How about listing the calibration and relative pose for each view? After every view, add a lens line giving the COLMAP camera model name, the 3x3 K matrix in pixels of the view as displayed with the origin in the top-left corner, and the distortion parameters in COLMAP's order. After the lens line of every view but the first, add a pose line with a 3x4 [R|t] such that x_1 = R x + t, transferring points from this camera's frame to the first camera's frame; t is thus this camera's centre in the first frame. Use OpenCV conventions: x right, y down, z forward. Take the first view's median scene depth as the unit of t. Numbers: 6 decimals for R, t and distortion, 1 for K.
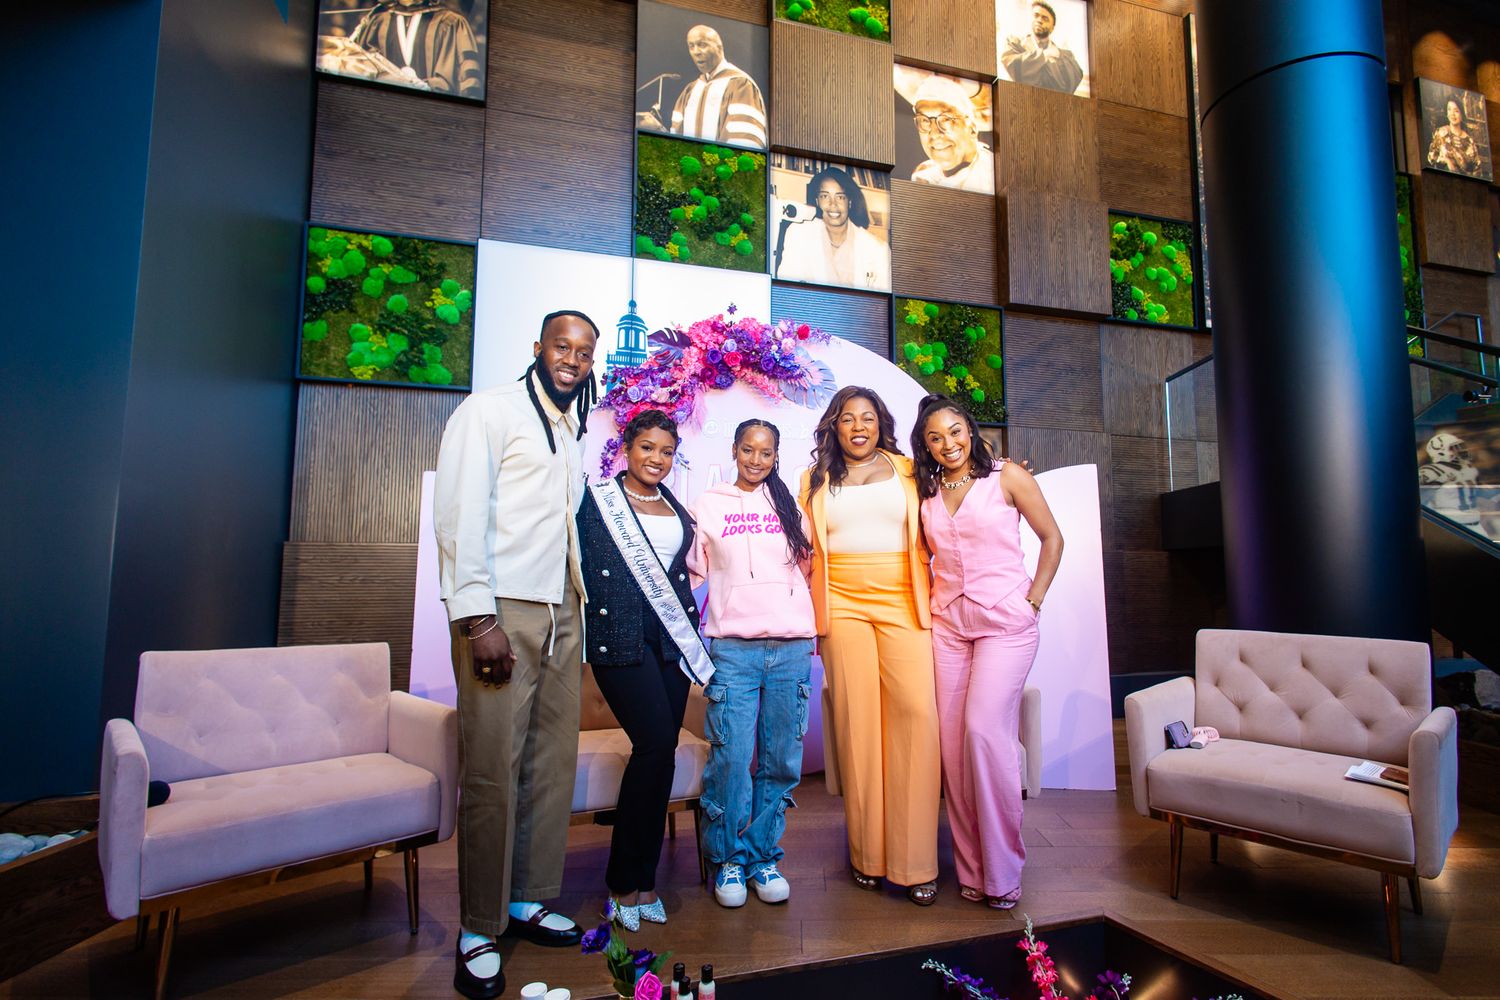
lens RADIAL K [[662.3, 0, 758.2], [0, 662.3, 498.6], [0, 0, 1]] dist [0.002357, 0.000076]
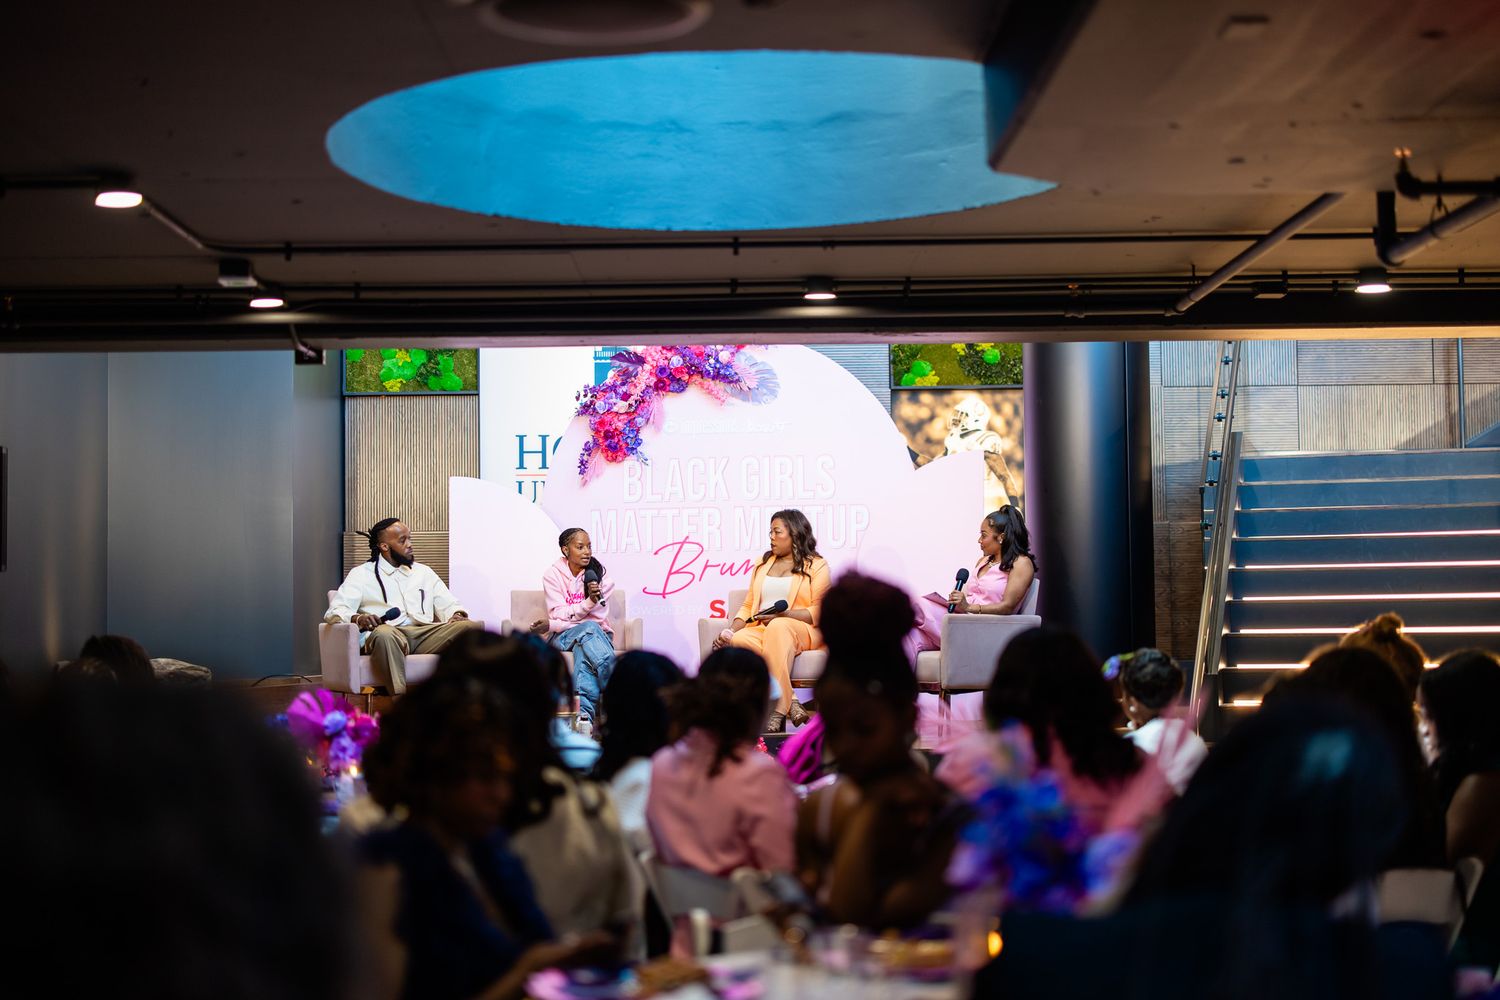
lens RADIAL K [[2163.5, 0, 749.5], [0, 2163.5, 501.0], [0, 0, 1]] dist [-0.039077, 0.000000]
pose [[0.958193, -0.025435, -0.284991, 1.090235], [0.042641, 0.997612, 0.054331, -0.168880], [0.282928, -0.064212, 0.956989, -2.490685]]
